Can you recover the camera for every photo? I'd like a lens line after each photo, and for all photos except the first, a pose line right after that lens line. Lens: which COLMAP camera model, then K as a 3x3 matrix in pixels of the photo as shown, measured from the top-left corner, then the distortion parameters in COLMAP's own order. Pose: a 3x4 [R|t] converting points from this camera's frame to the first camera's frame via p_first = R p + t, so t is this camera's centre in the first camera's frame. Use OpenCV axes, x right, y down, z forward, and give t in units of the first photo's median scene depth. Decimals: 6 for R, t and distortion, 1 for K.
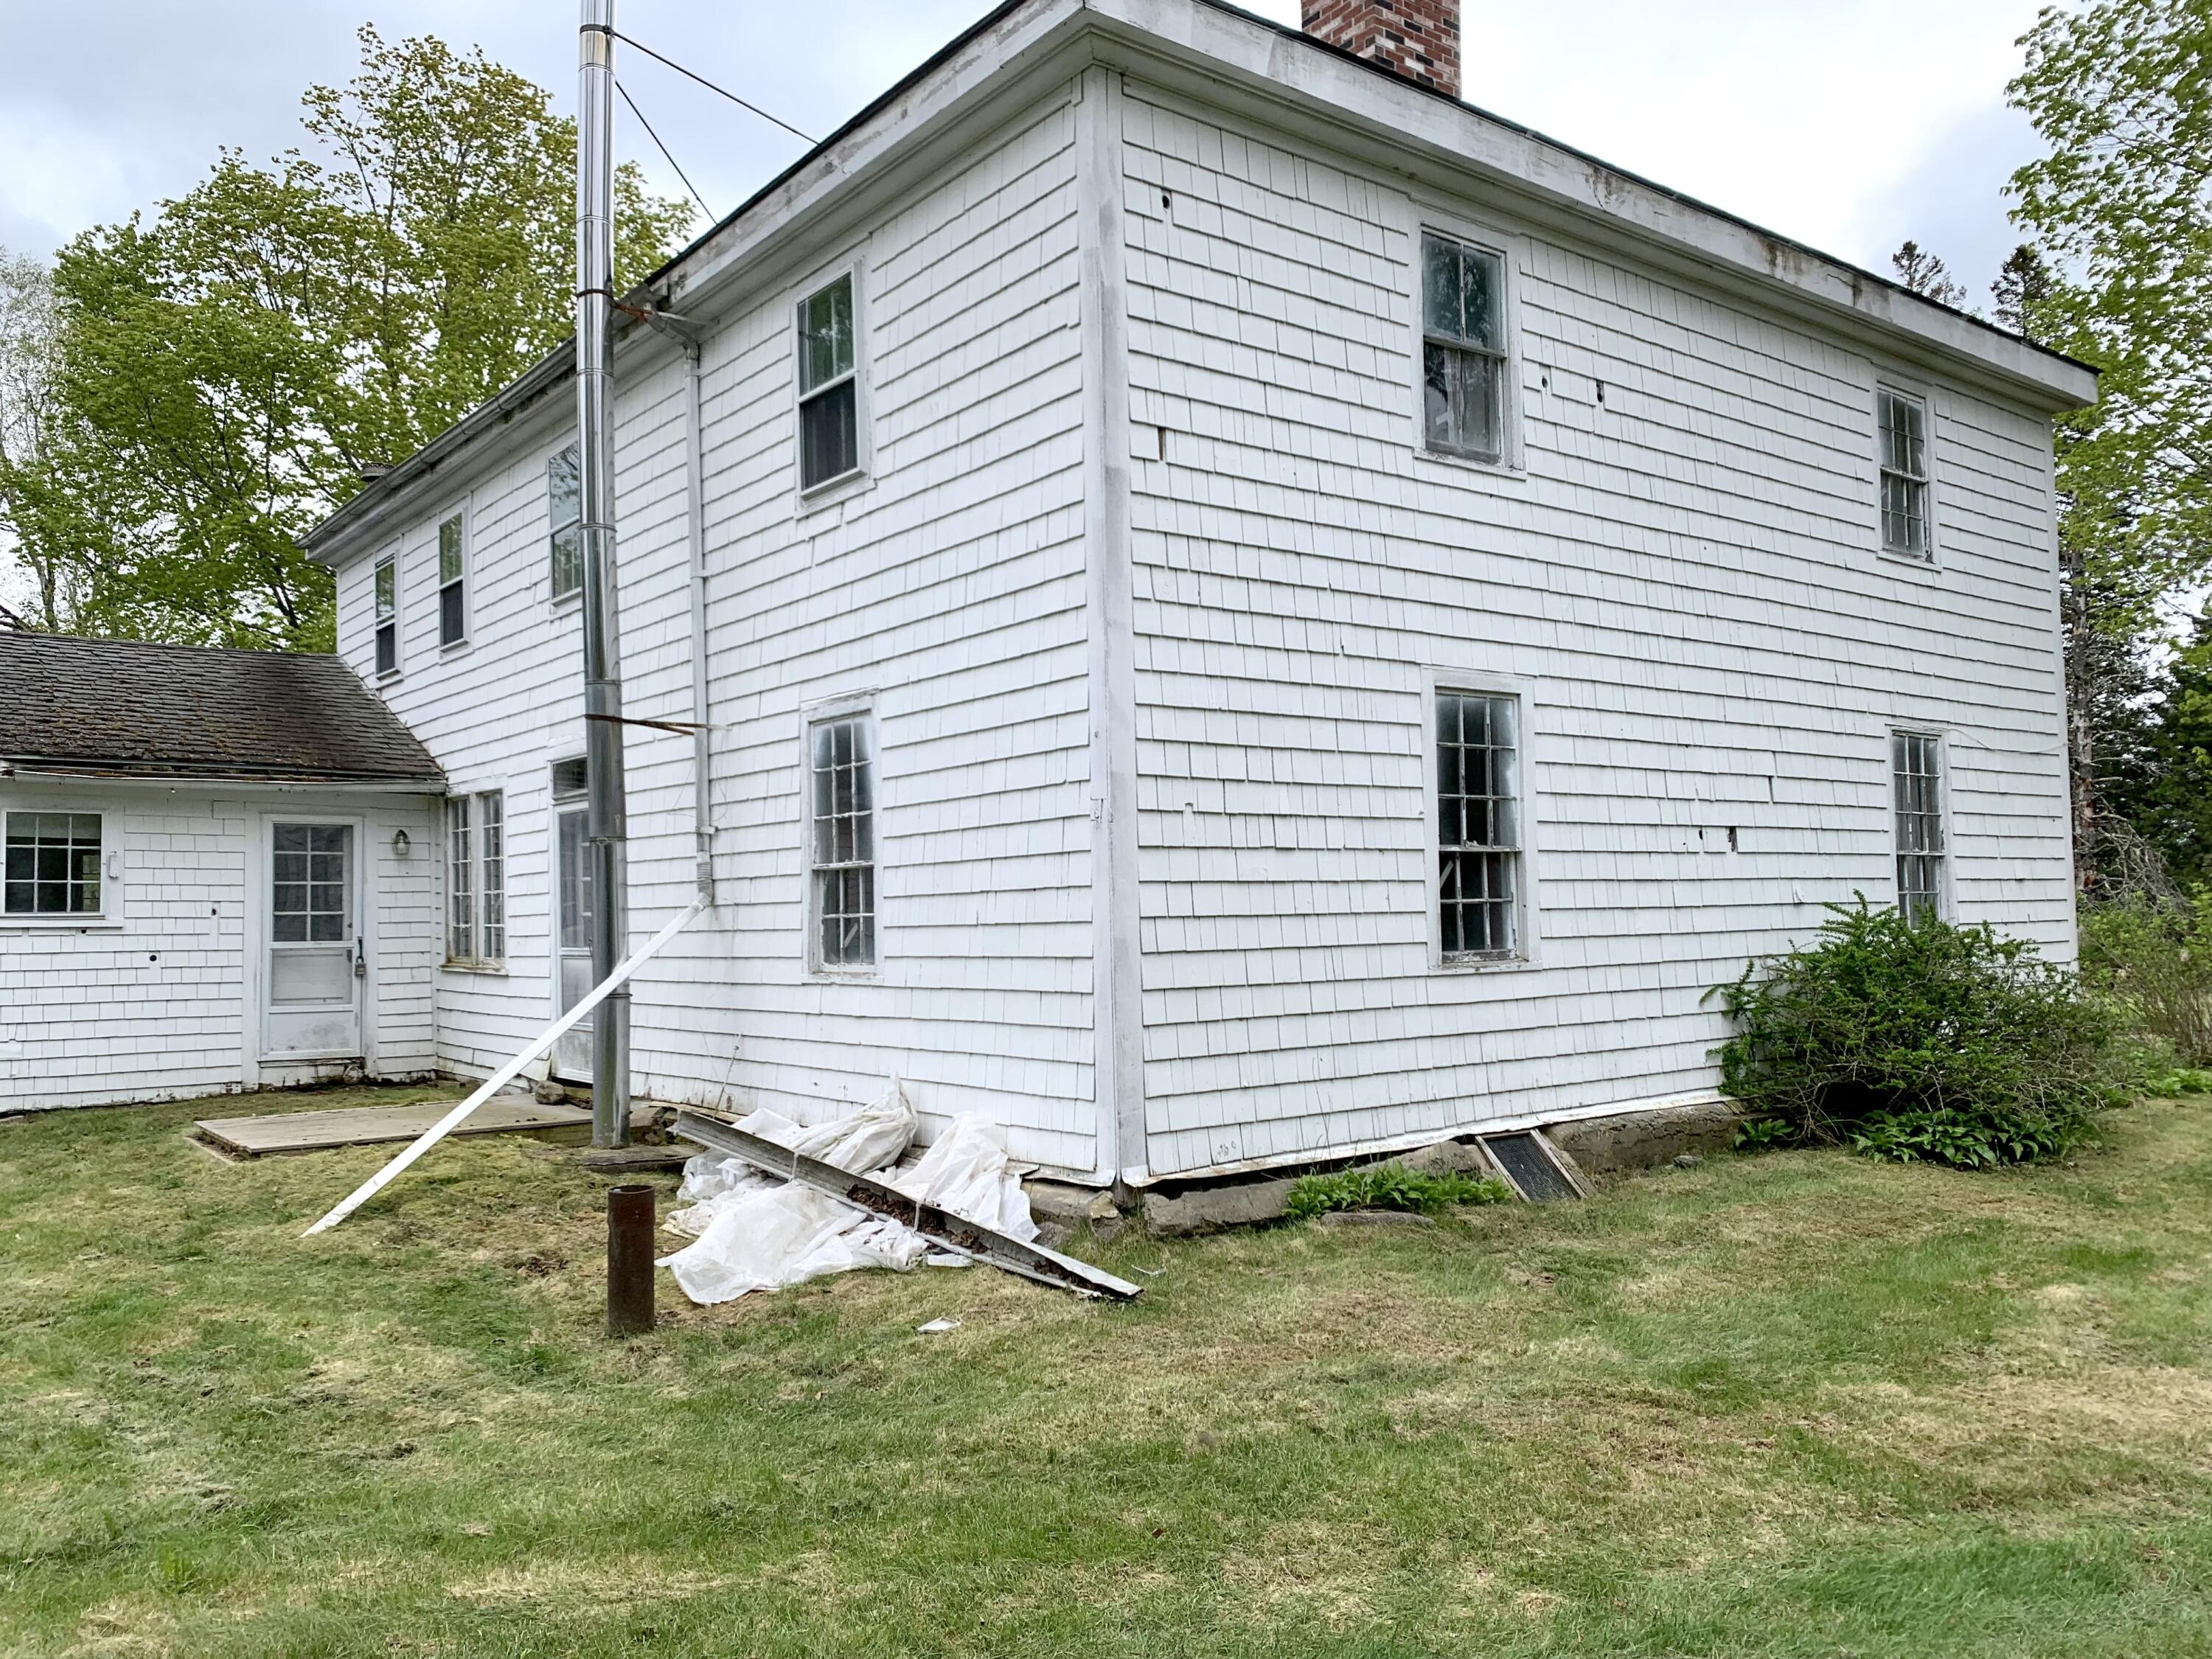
lens RADIAL K [[1719.4, 0, 1124.3], [0, 1719.4, 877.6], [0, 0, 1]] dist [0.071233, -0.065881]
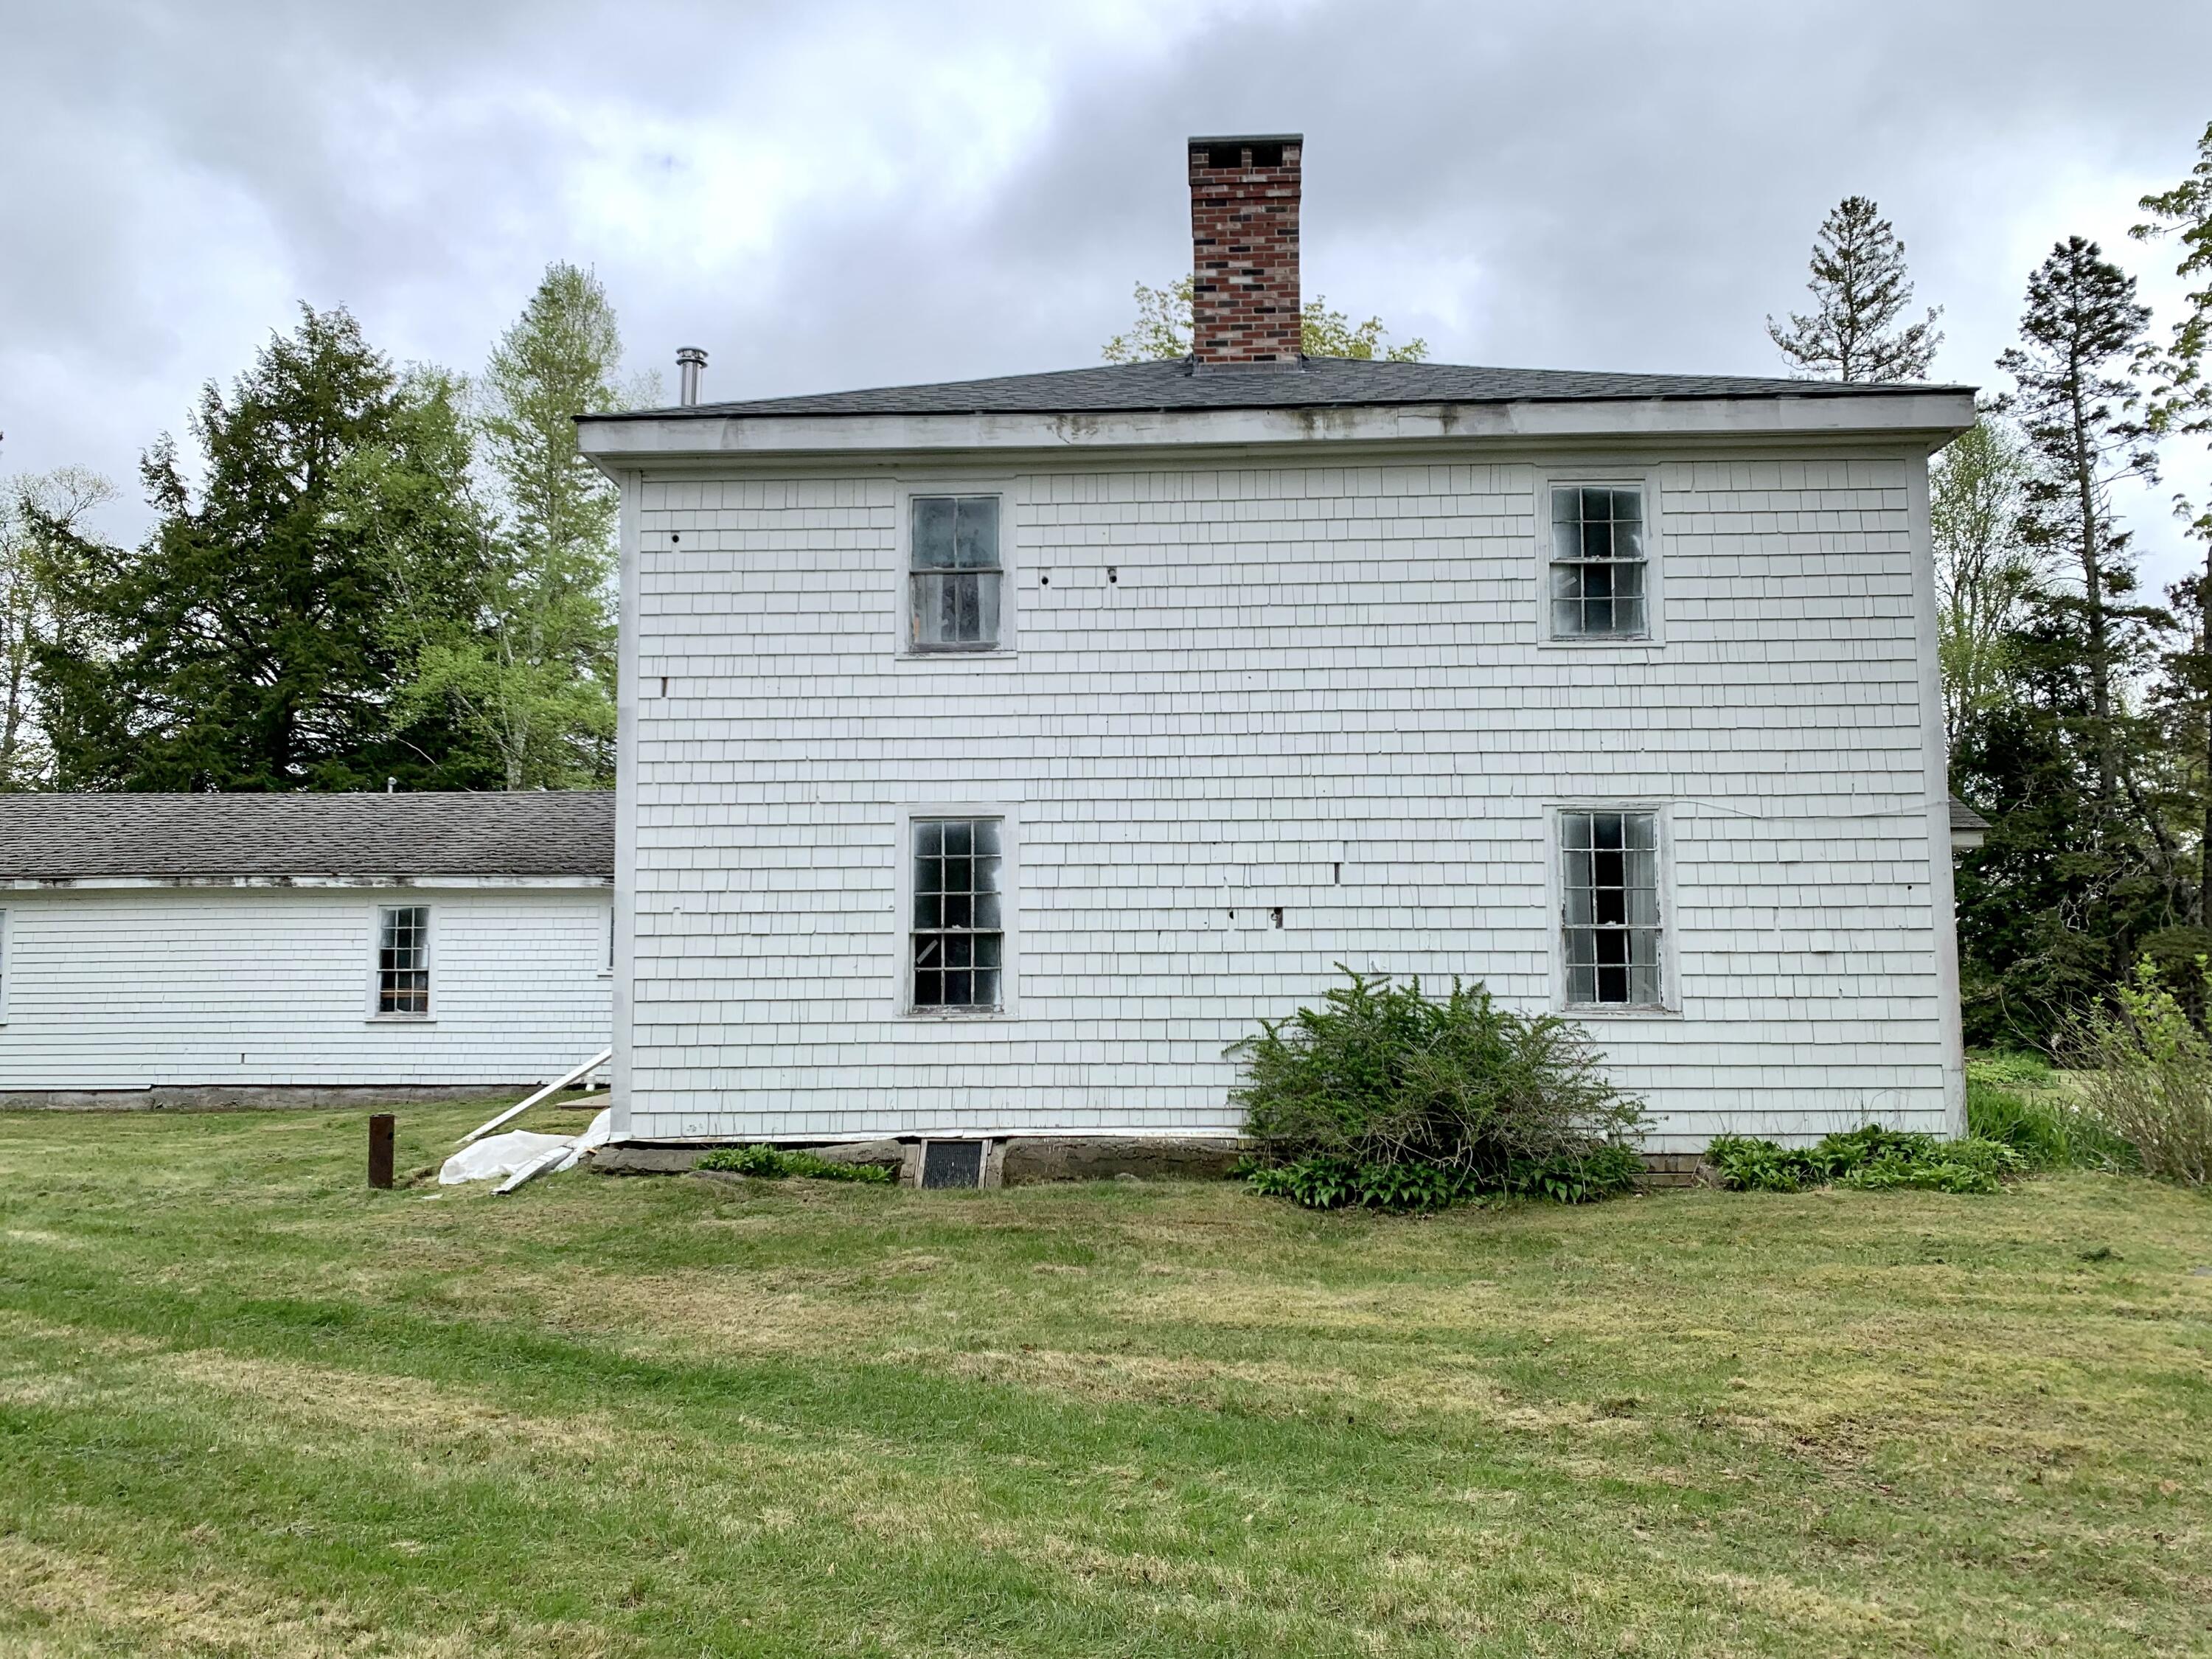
lens RADIAL K [[1719.4, 0, 1125.5], [0, 1719.4, 875.9], [0, 0, 1]] dist [0.071233, -0.065881]
pose [[0.752905, -0.020257, -0.657818, 0.483707], [0.006316, 0.999703, -0.023556, -0.011109], [0.658099, 0.013581, 0.752809, 0.020548]]
